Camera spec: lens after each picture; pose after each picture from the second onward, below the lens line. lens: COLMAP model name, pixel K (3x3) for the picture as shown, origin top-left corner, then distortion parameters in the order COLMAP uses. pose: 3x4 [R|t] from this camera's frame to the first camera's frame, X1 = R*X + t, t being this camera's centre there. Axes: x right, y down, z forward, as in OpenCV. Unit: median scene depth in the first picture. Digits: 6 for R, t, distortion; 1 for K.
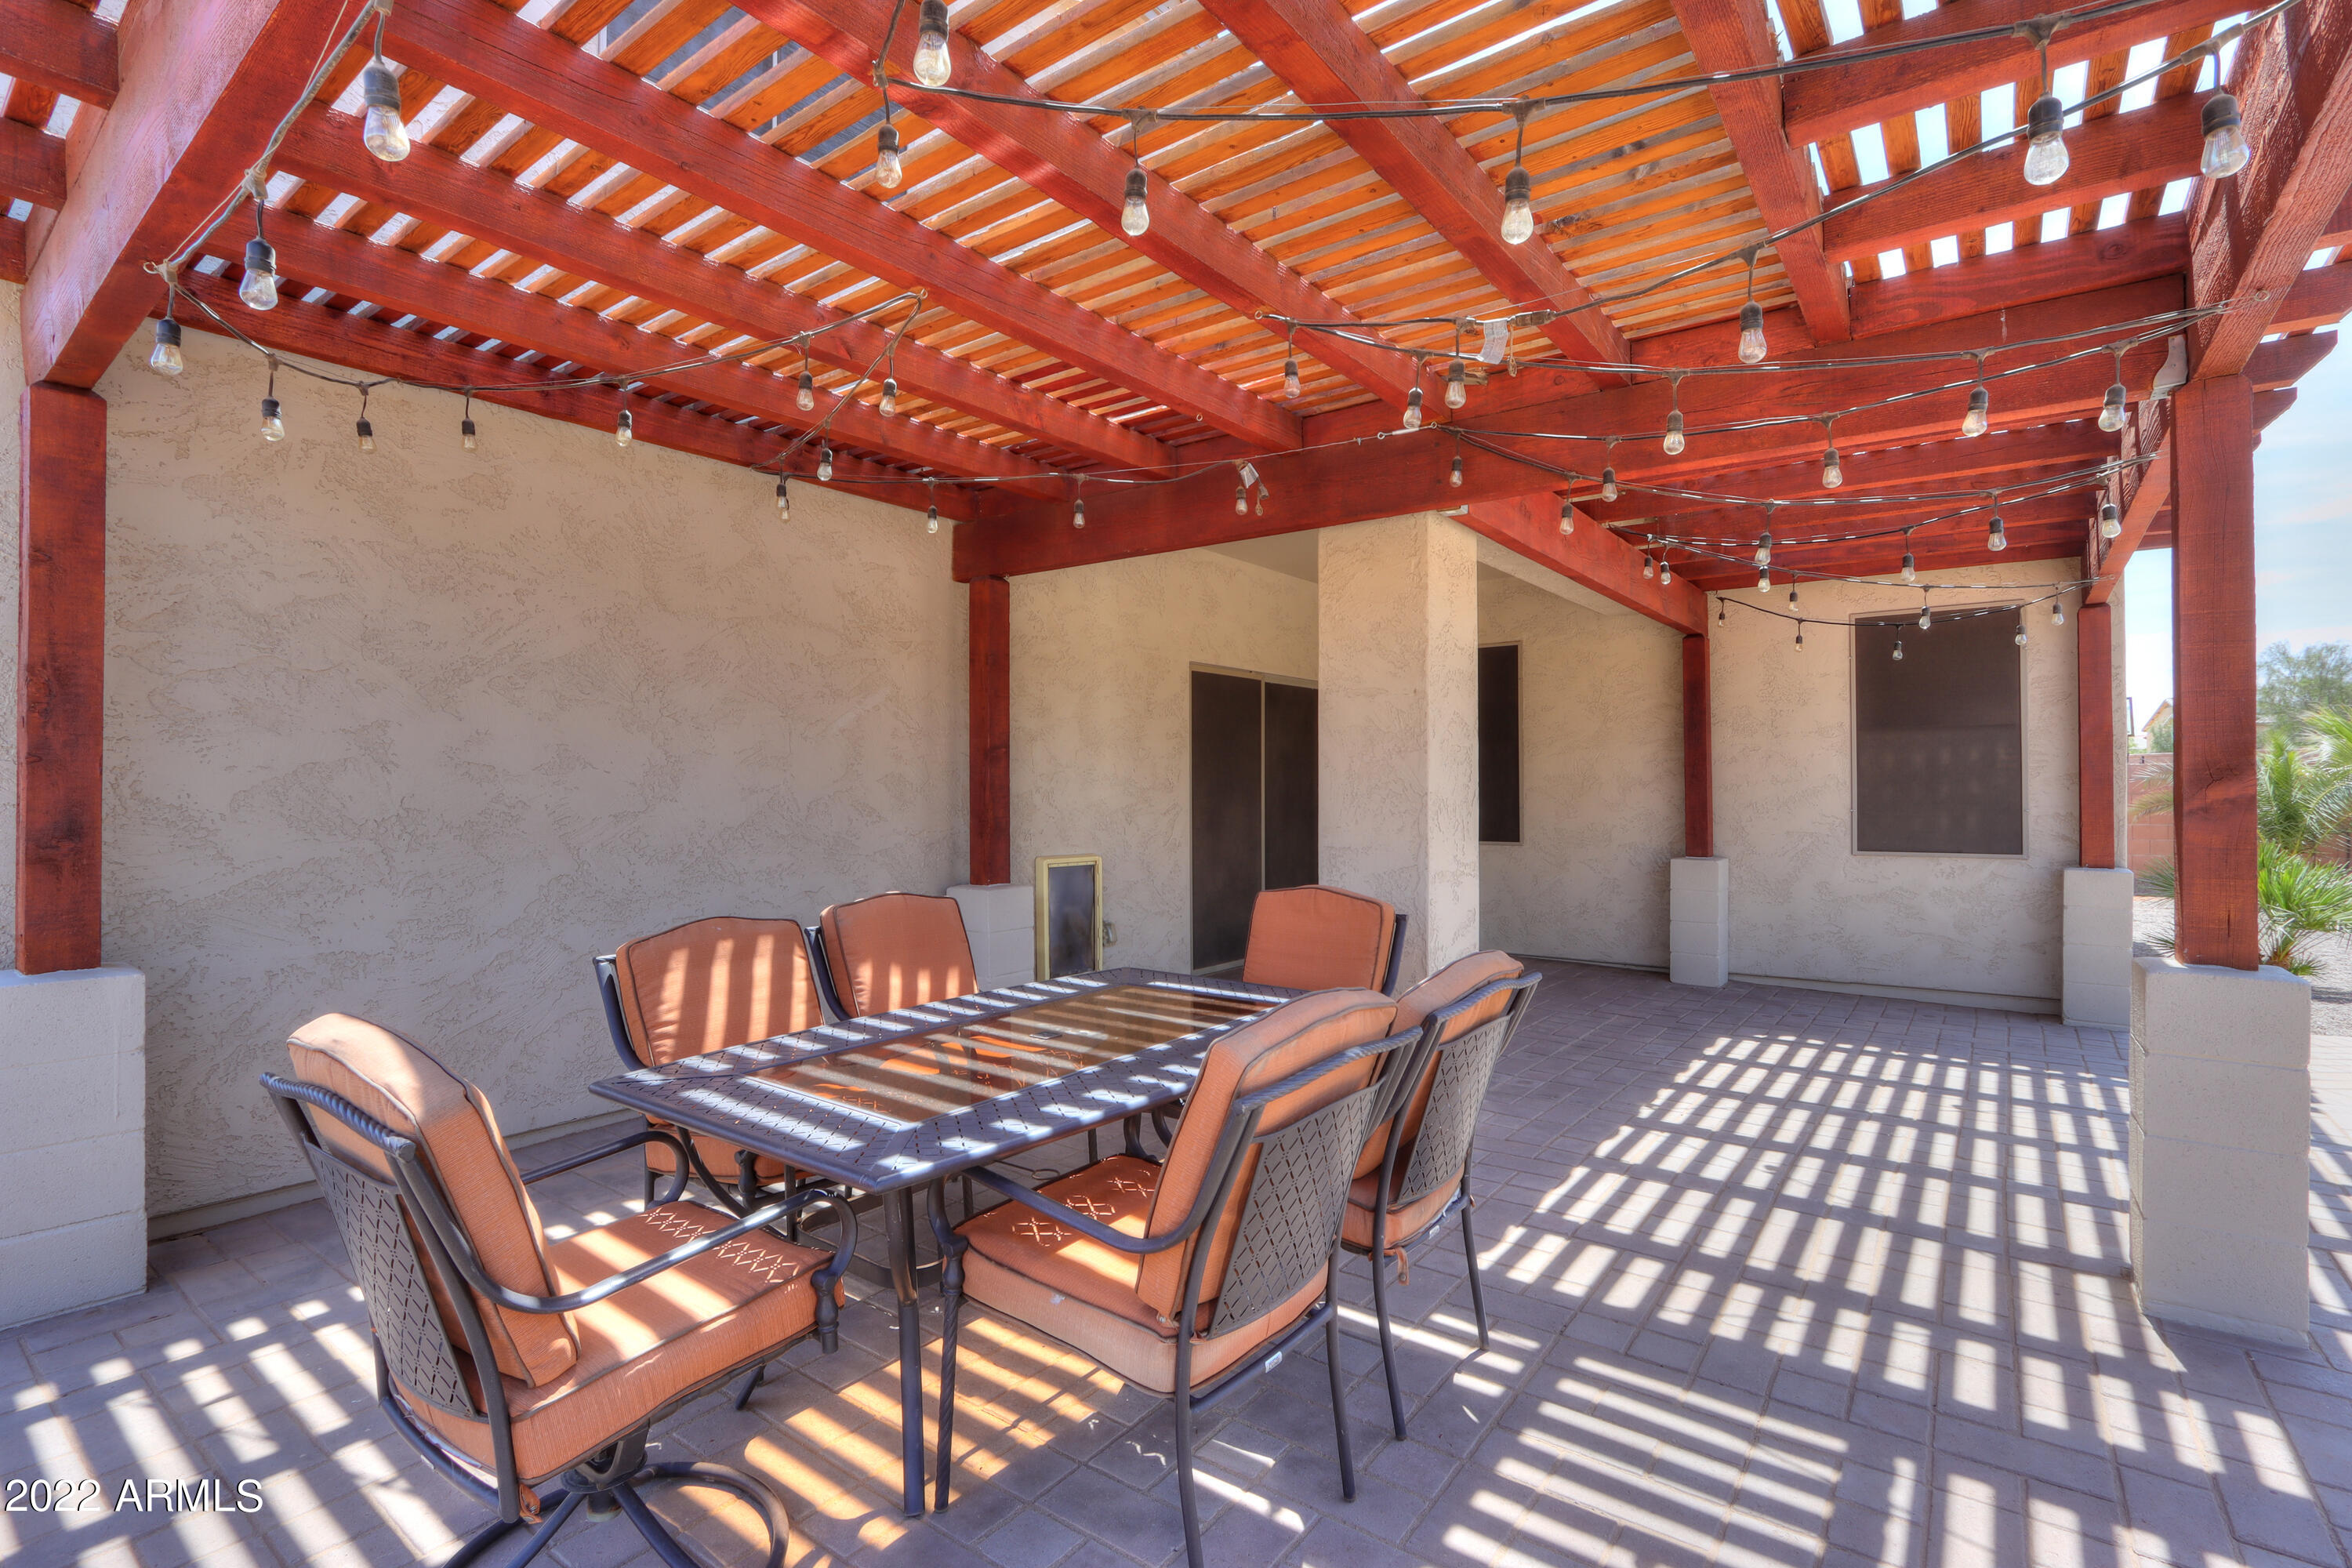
lens RADIAL K [[1145.4, 0, 1174.2], [0, 1145.4, 774.0], [0, 0, 1]] dist [-0.000159, -0.000158]
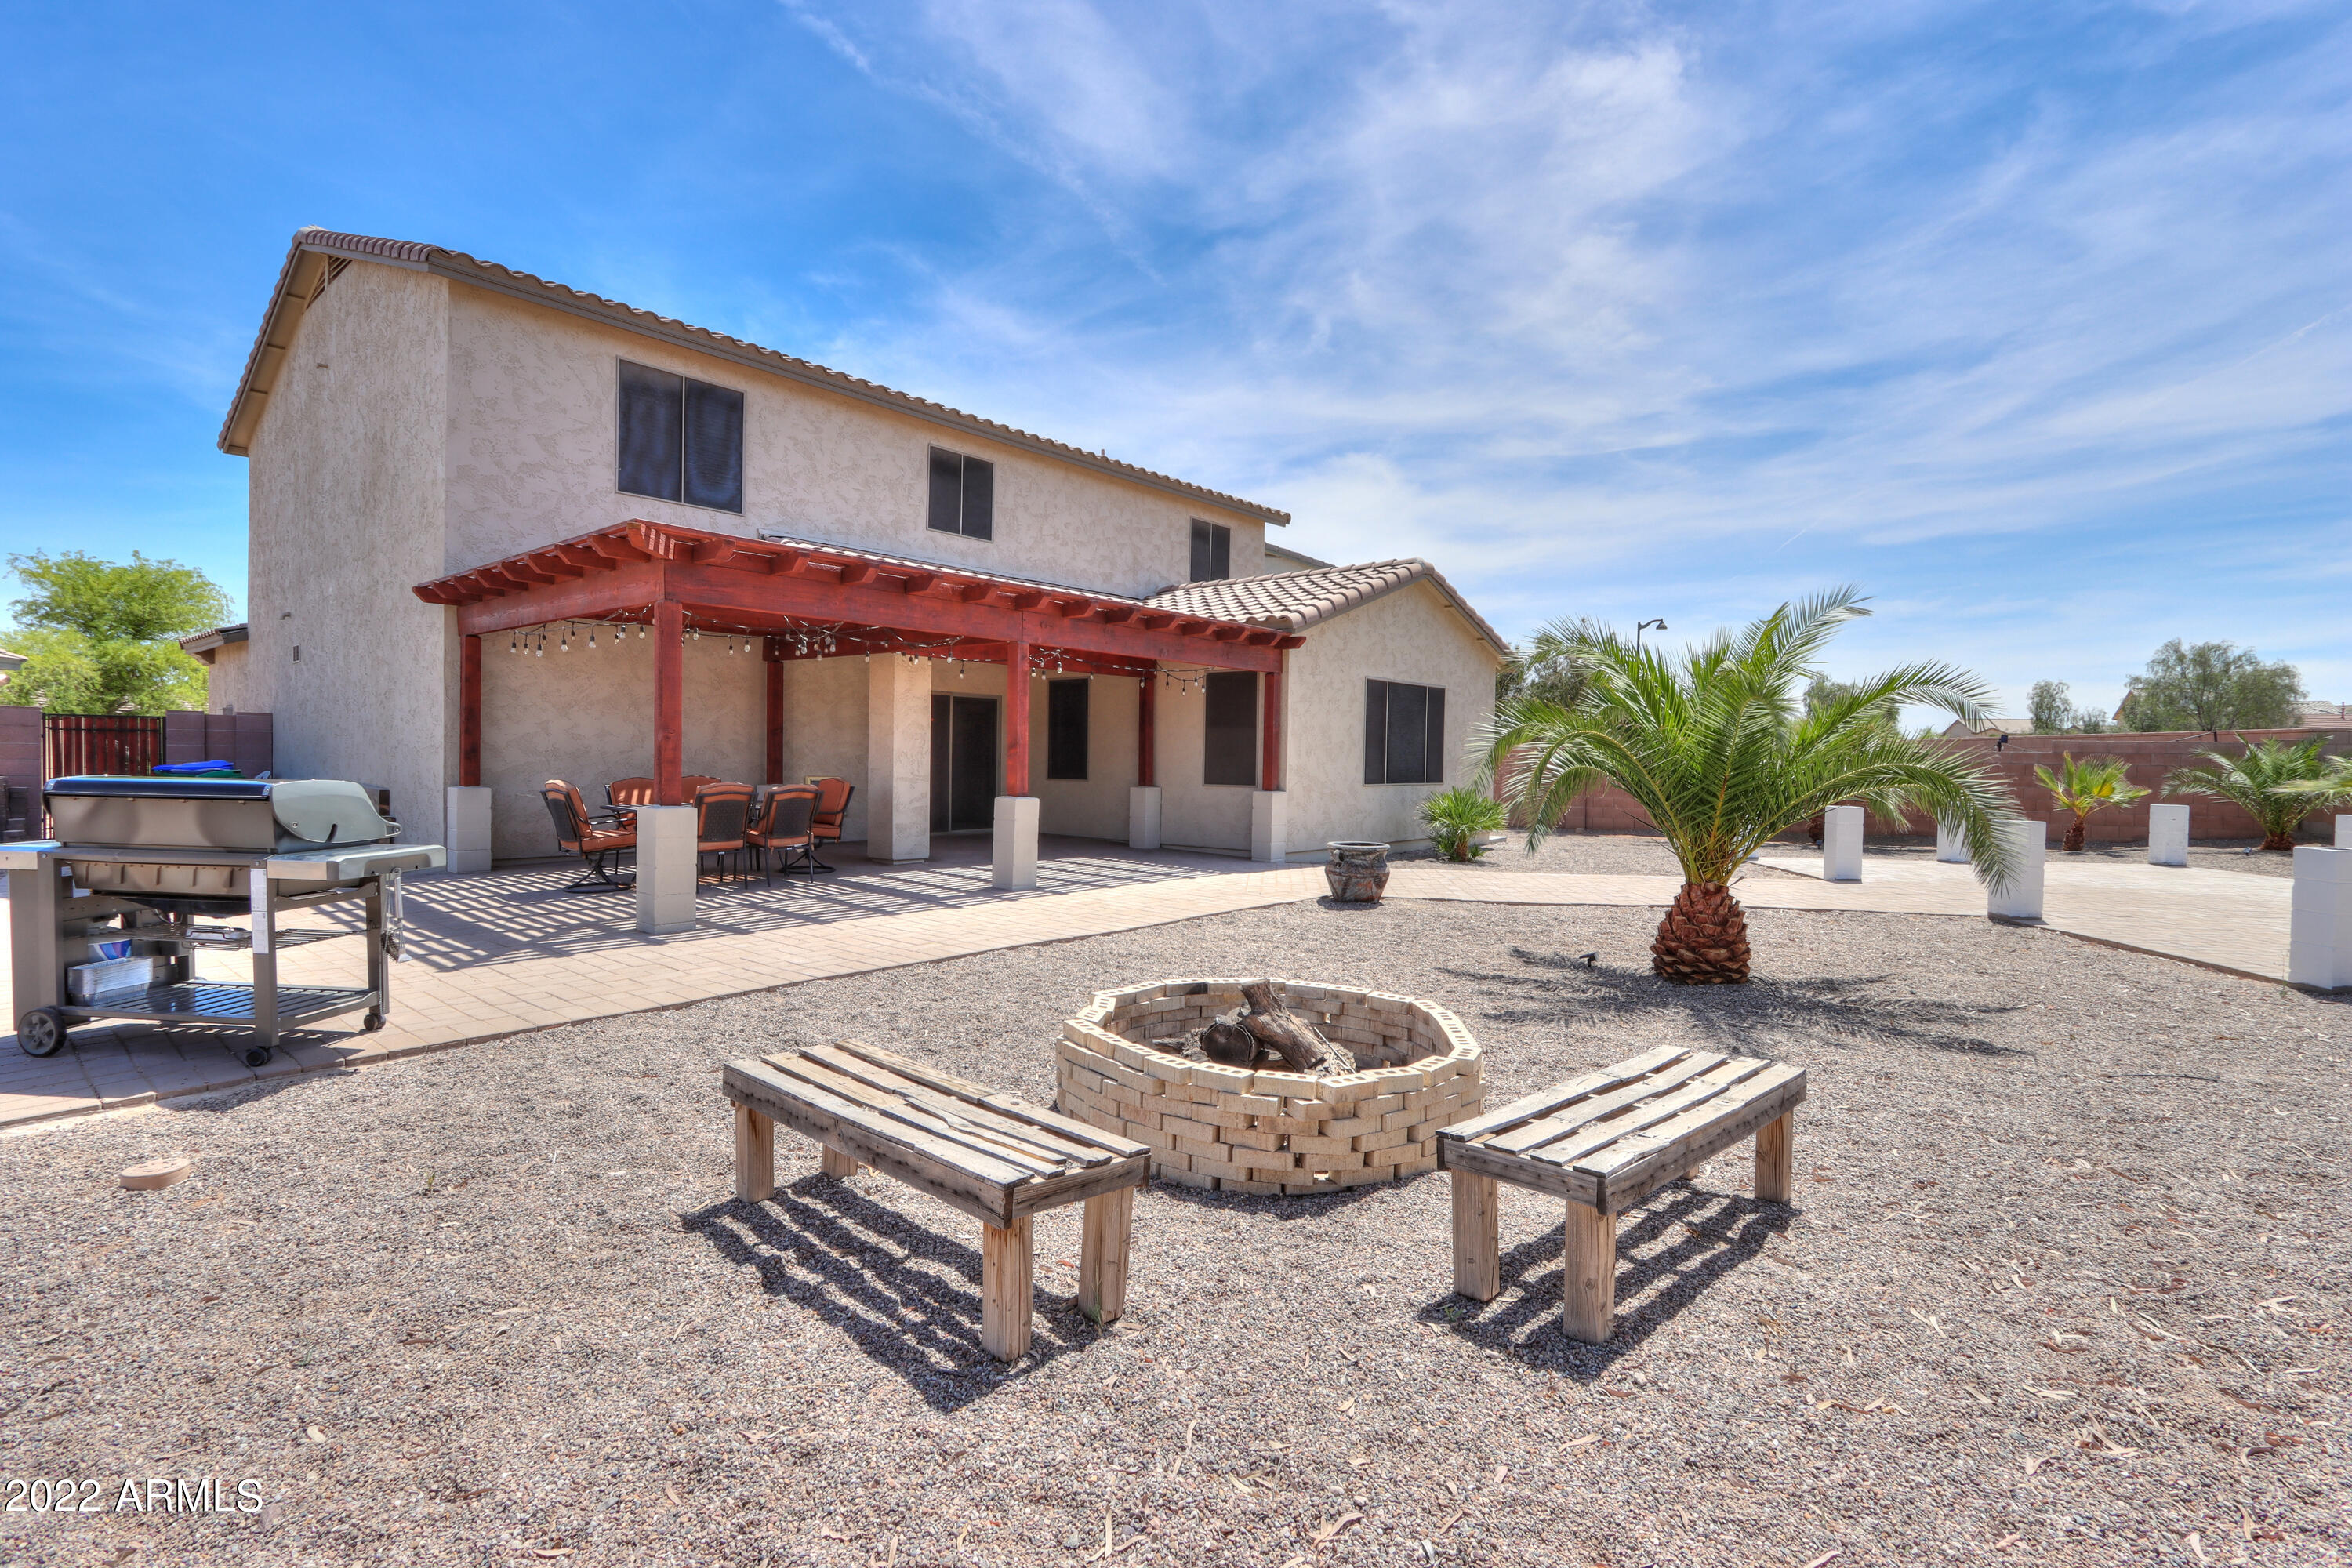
lens RADIAL K [[1145.4, 0, 1174.2], [0, 1145.4, 774.0], [0, 0, 1]] dist [-0.000159, -0.000158]
pose [[0.997426, 0.022550, -0.068063, 0.860249], [-0.020522, 0.999329, 0.030345, -0.019785], [0.068702, -0.028870, 0.997219, -1.396355]]
